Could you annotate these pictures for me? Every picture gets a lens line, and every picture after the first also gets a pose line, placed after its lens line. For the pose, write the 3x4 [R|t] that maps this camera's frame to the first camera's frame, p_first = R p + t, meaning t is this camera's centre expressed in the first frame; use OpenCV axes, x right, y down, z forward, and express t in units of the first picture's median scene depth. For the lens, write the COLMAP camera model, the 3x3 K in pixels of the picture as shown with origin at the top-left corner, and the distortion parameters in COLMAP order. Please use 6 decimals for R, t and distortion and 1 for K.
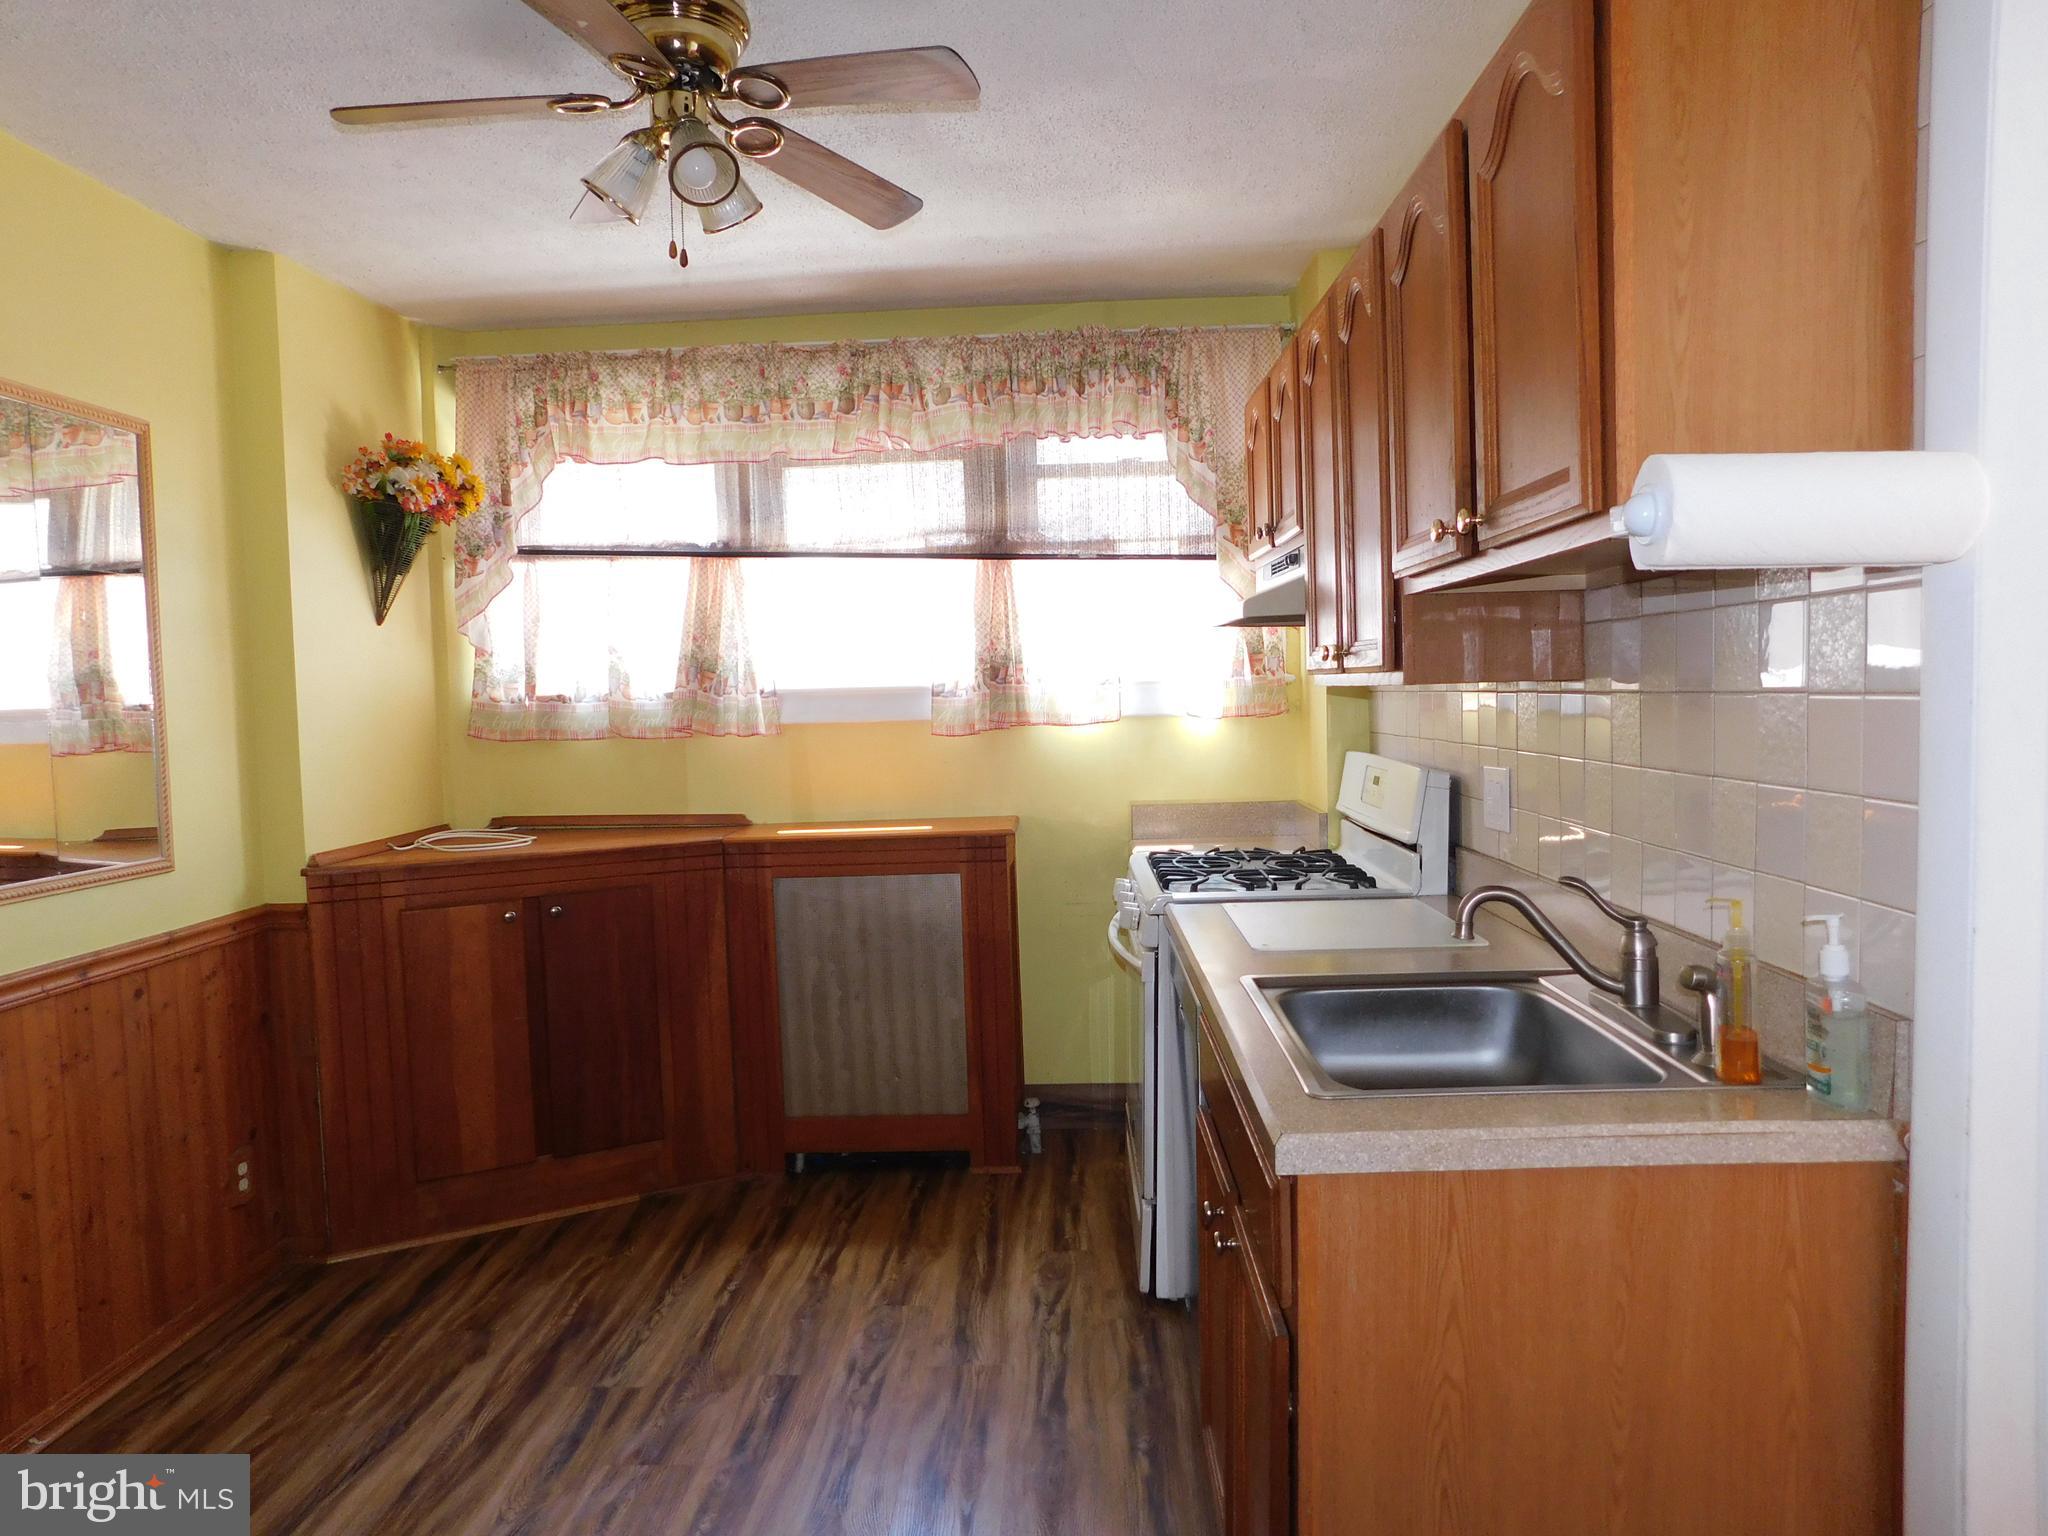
lens RADIAL K [[1386.2, 0, 1024.0], [0, 1386.2, 768.0], [0, 0, 1]] dist [-0.054351, 0.050559]
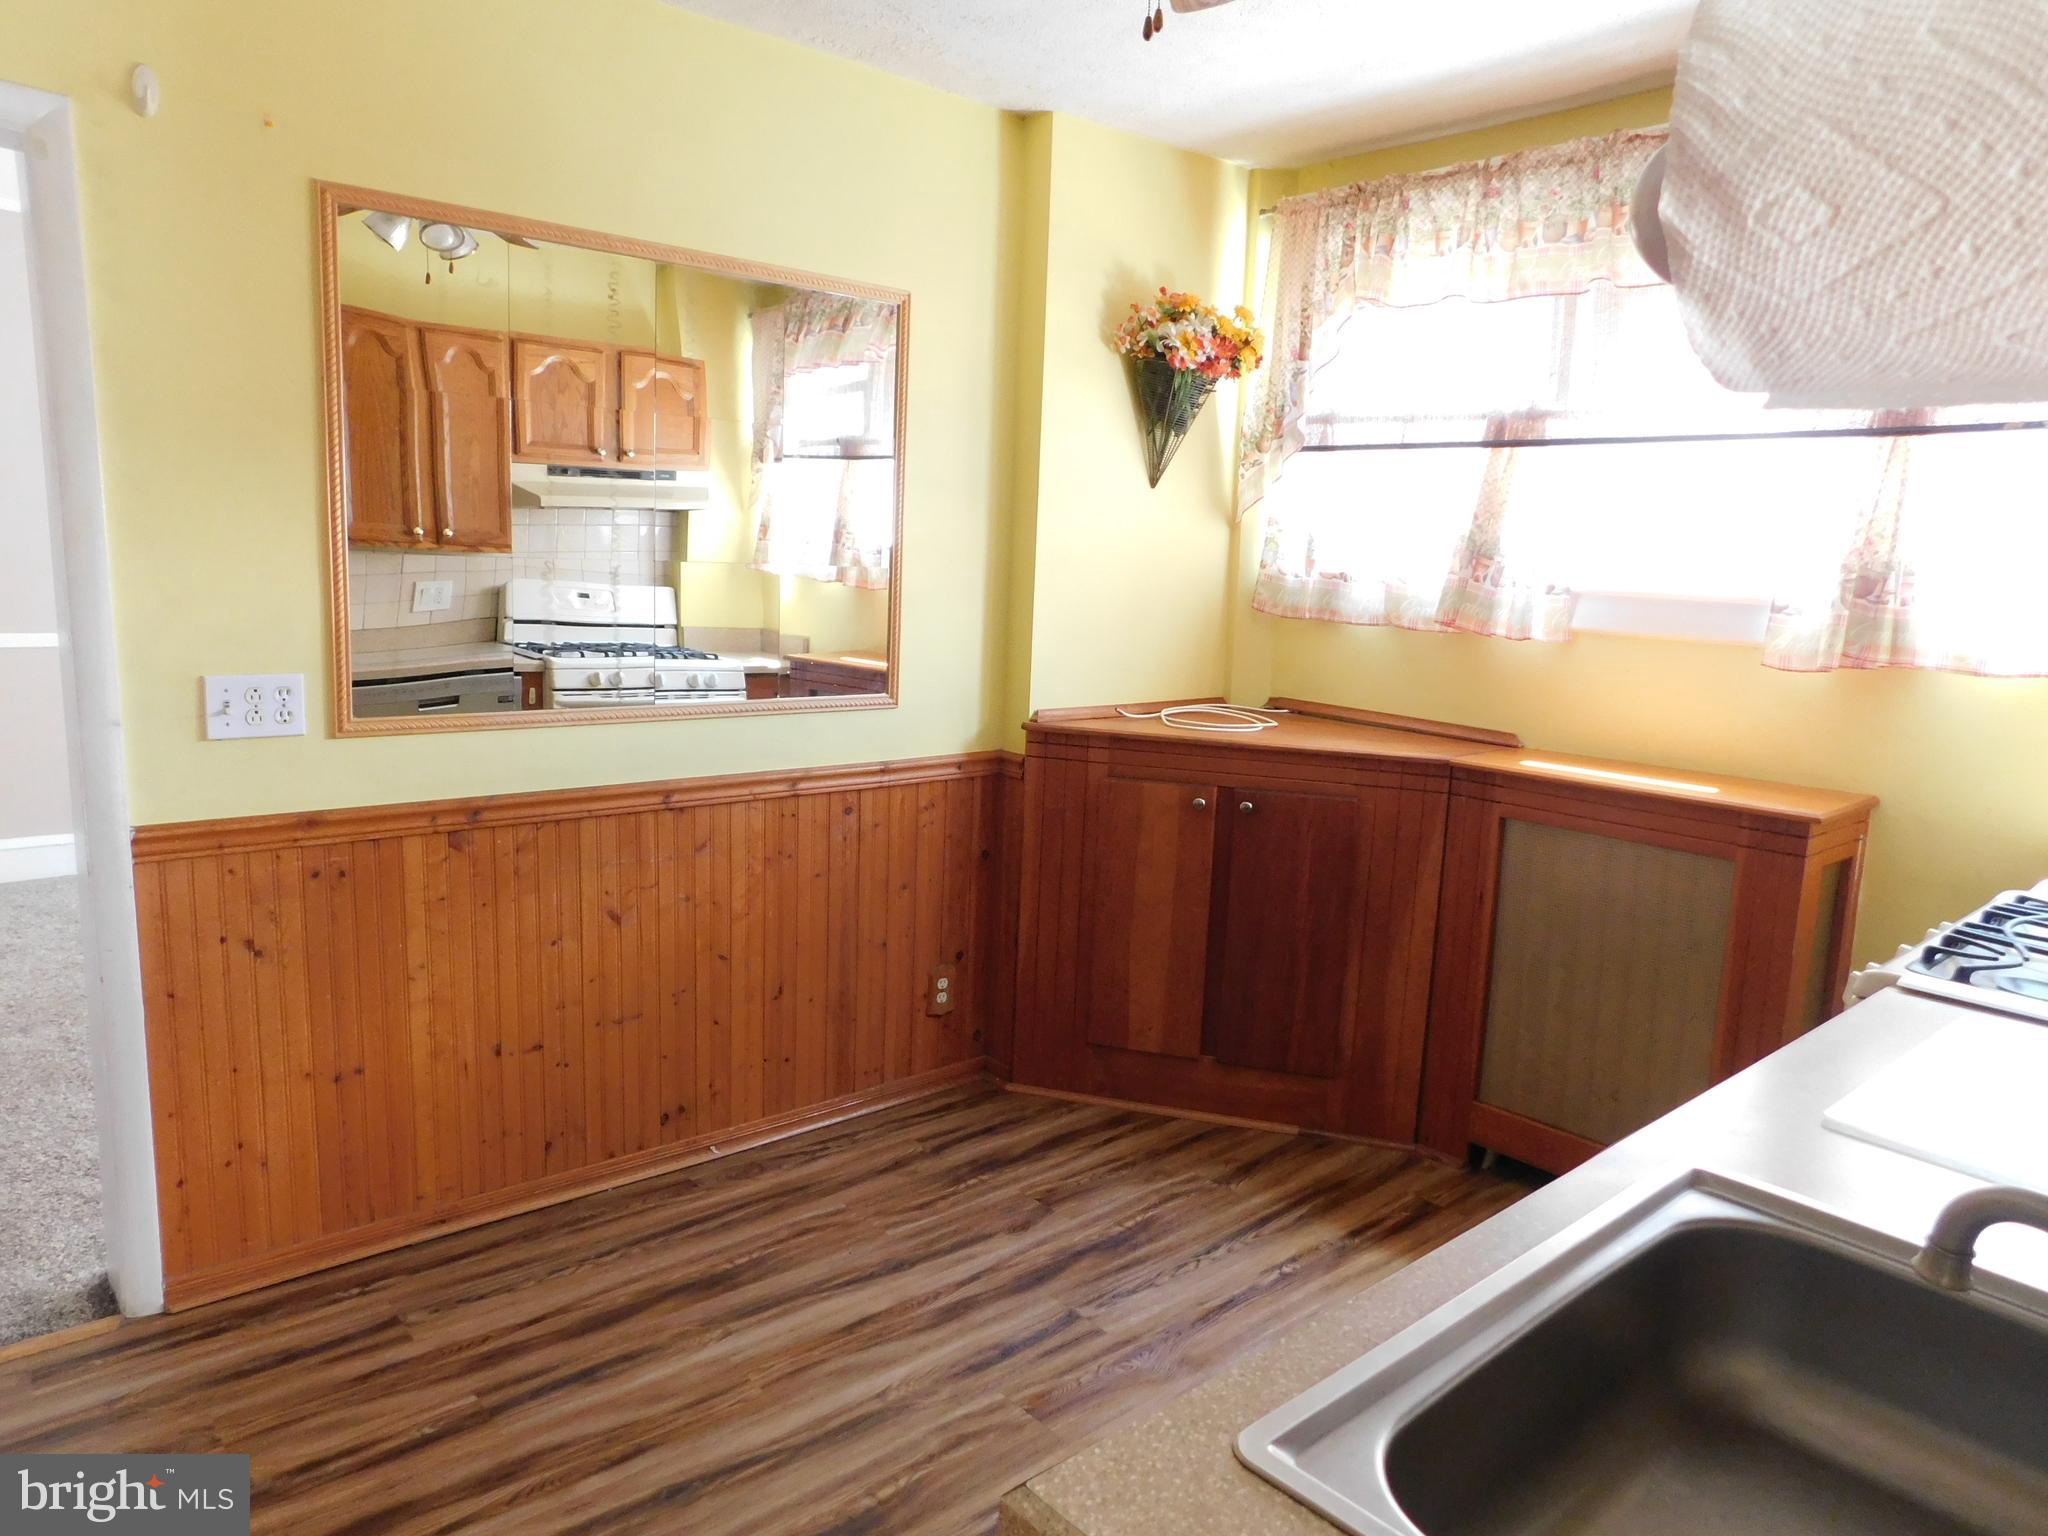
lens RADIAL K [[1386.2, 0, 1024.0], [0, 1386.2, 768.0], [0, 0, 1]] dist [-0.054351, 0.050559]
pose [[0.683904, 0.169806, -0.709536, 0.216811], [-0.100580, 0.985195, 0.138830, -0.036514], [0.722606, -0.023582, 0.690858, 0.256743]]
